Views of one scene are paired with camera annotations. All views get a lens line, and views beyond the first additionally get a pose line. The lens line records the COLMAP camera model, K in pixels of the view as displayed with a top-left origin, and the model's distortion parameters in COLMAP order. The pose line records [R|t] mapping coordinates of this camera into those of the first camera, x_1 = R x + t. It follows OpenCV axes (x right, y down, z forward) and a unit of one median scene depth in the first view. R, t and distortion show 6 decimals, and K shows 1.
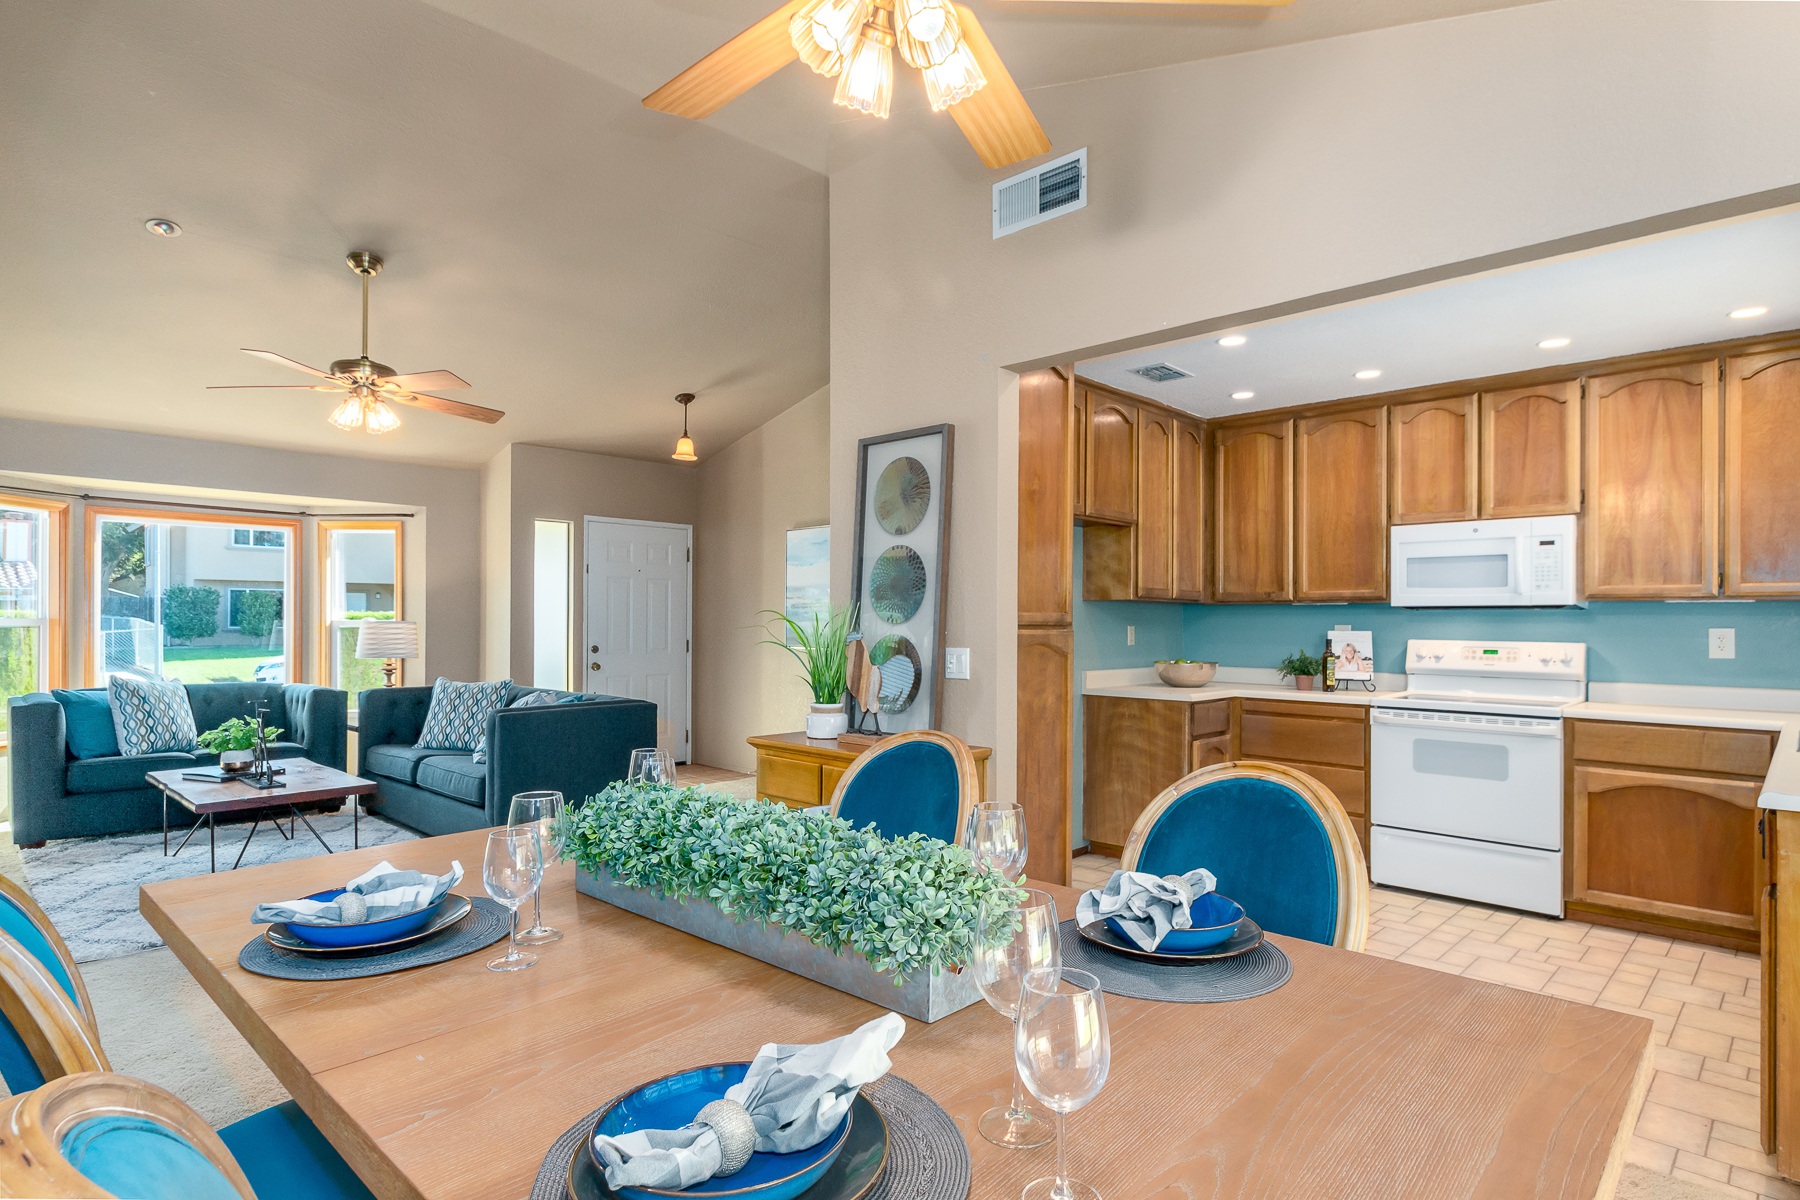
lens RADIAL K [[951.0, 0, 896.6], [0, 951.0, 616.7], [0, 0, 1]] dist [0.016009, -0.010441]
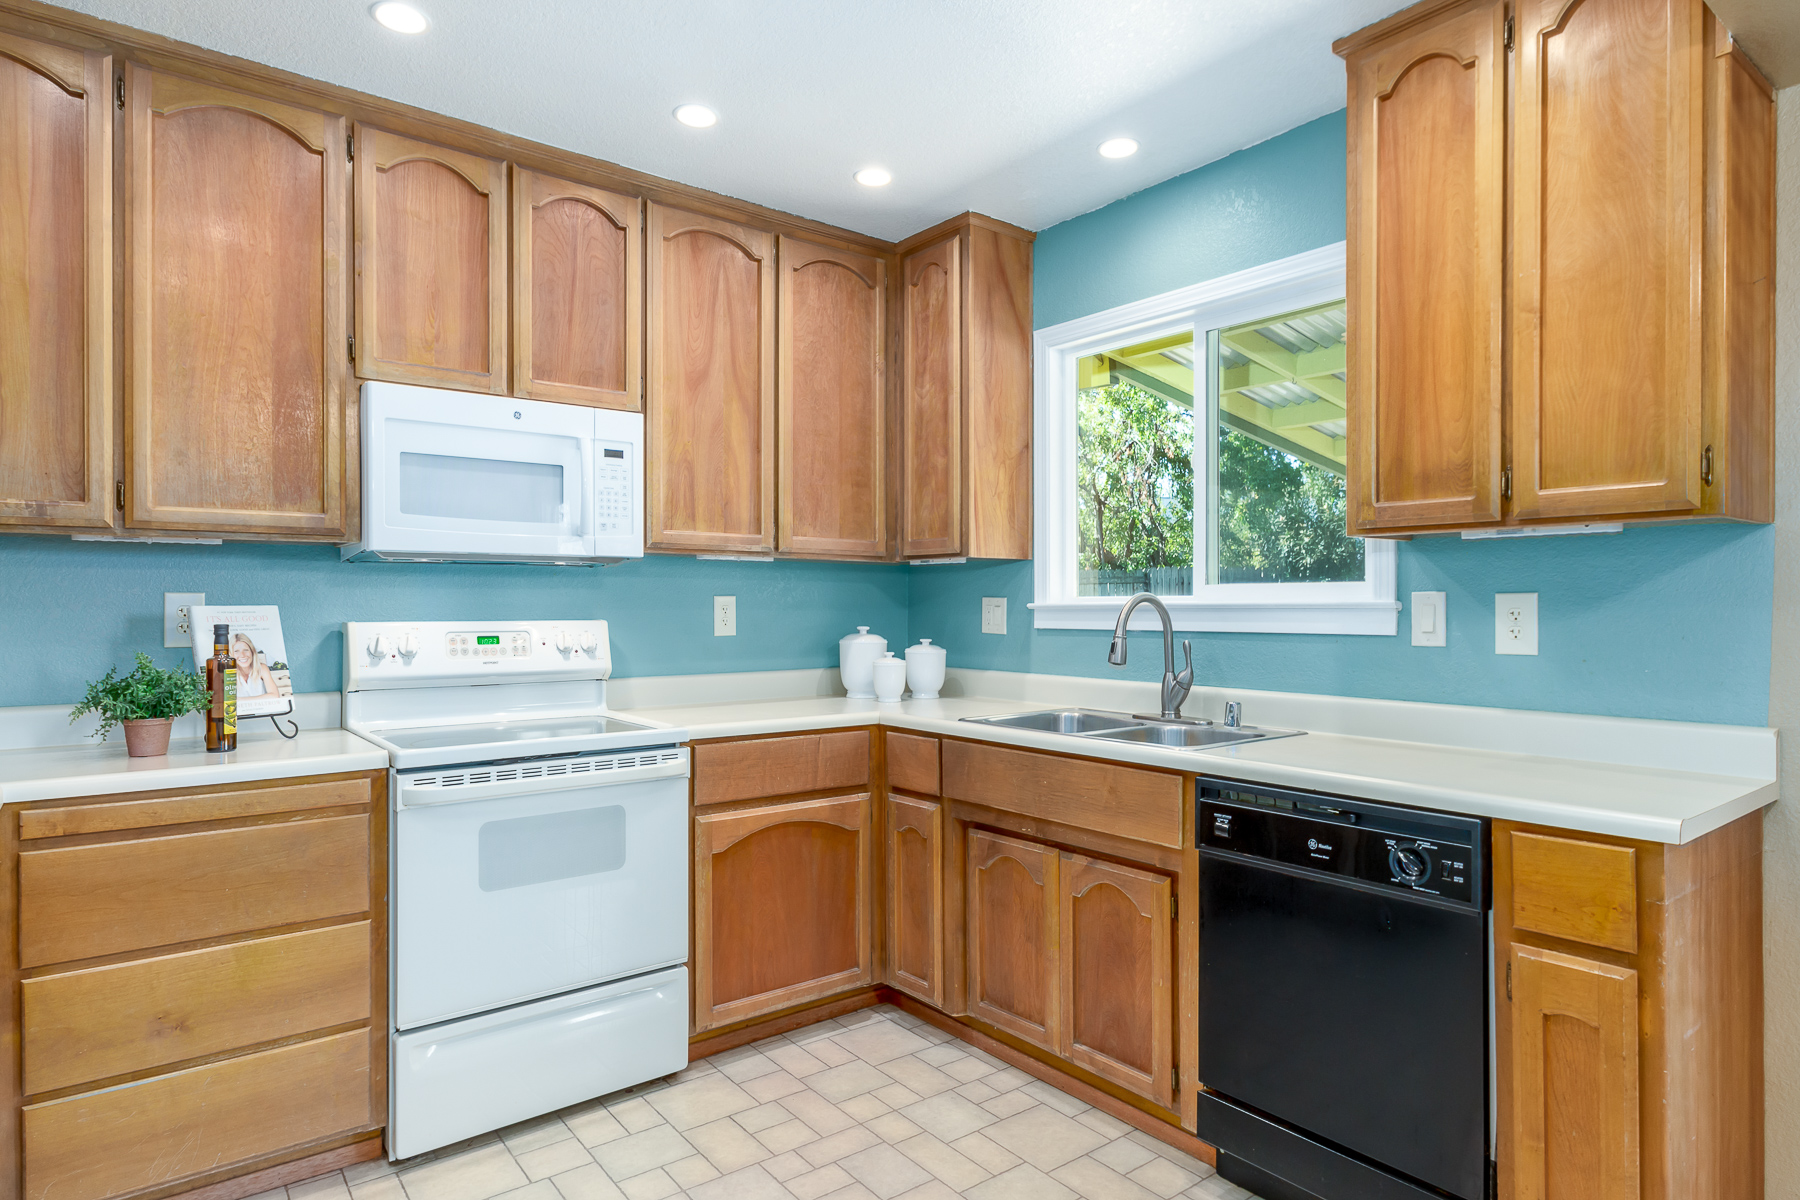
lens RADIAL K [[1089.9, 0, 900.0], [0, 1089.9, 606.3], [0, 0, 1]] dist [0.000748, 0.000615]
pose [[0.146288, -0.007587, 0.989213, 0.027663], [-0.000714, 0.999970, 0.007775, 0.012511], [-0.989242, -0.001843, 0.146278, 0.688732]]
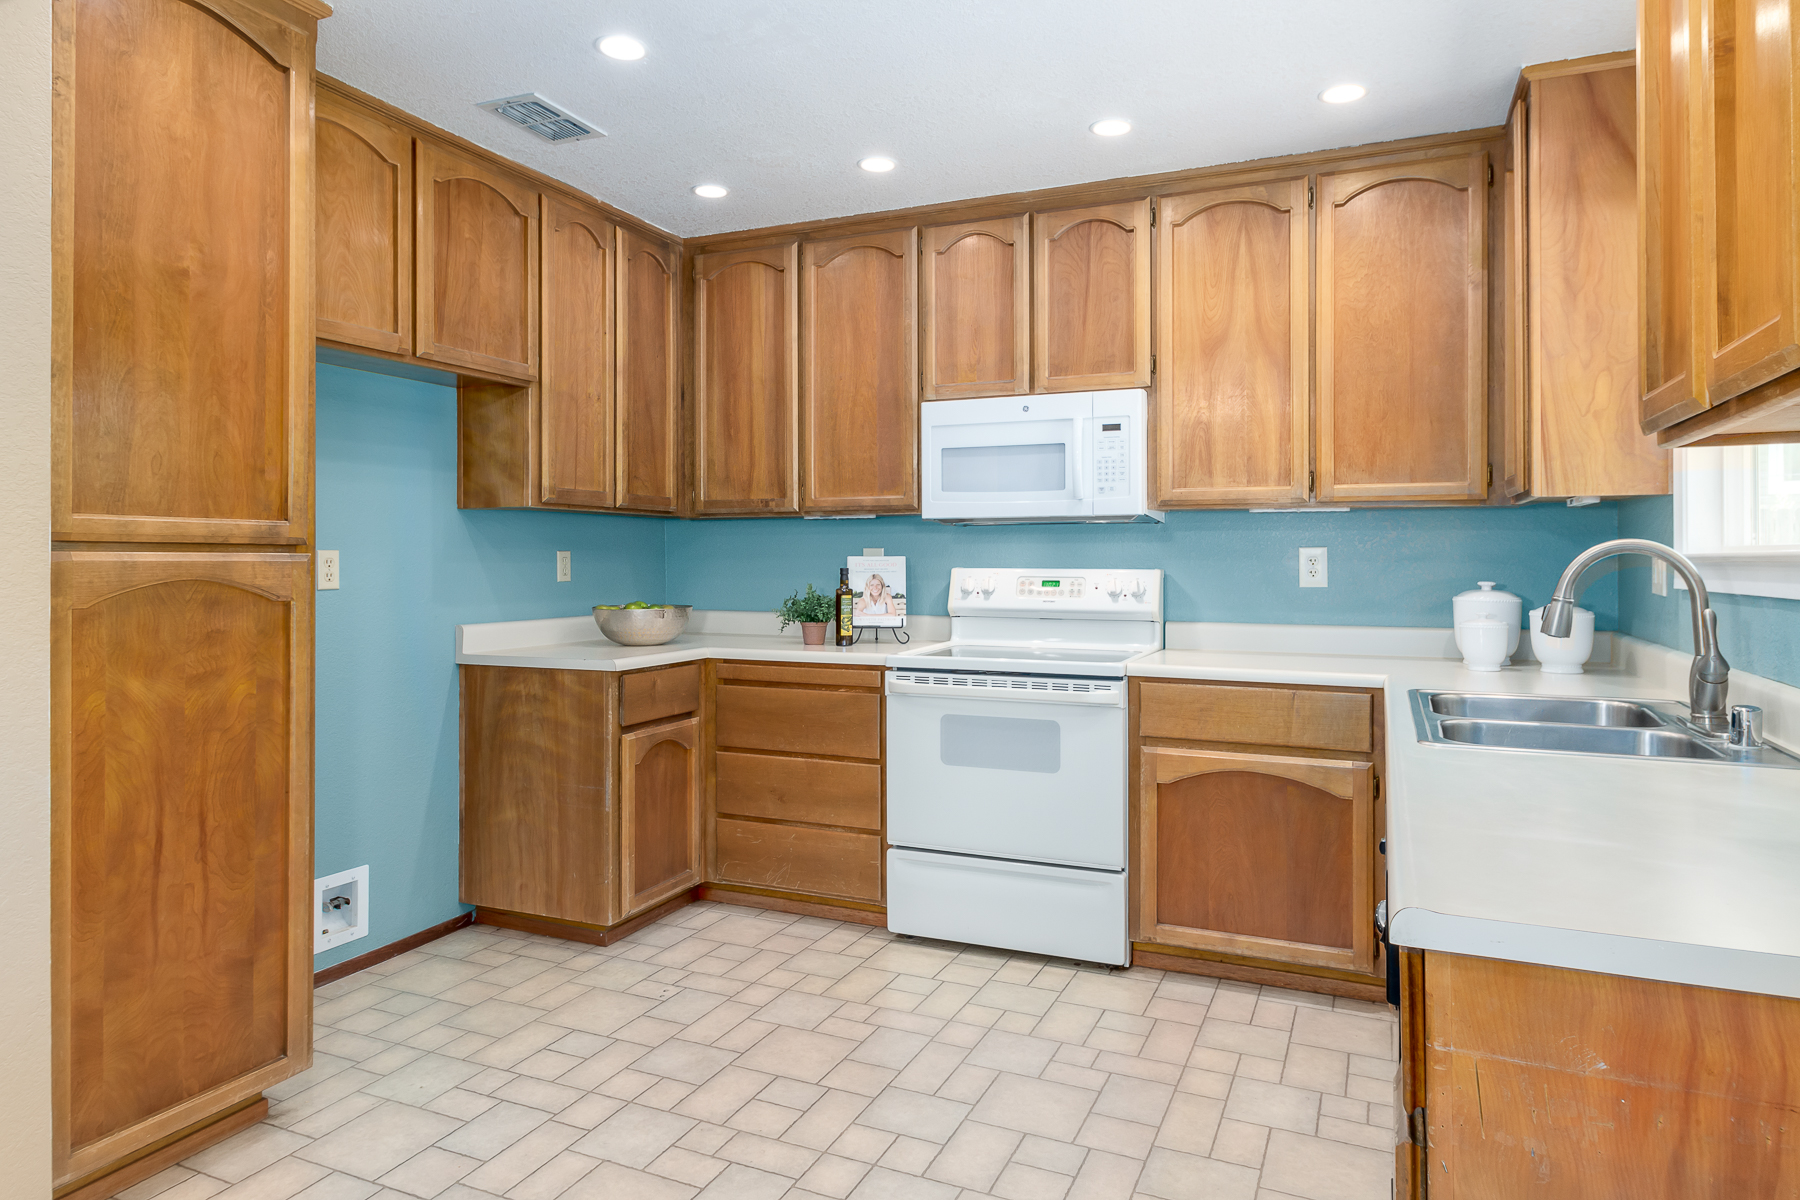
lens RADIAL K [[1051.2, 0, 898.3], [0, 1051.2, 551.6], [0, 0, 1]] dist [0.003096, 0.001472]
pose [[0.944657, -0.004820, 0.328023, 0.264501], [0.004941, 0.999988, 0.000465, 0.012537], [-0.328021, 0.001181, 0.944670, 0.304715]]
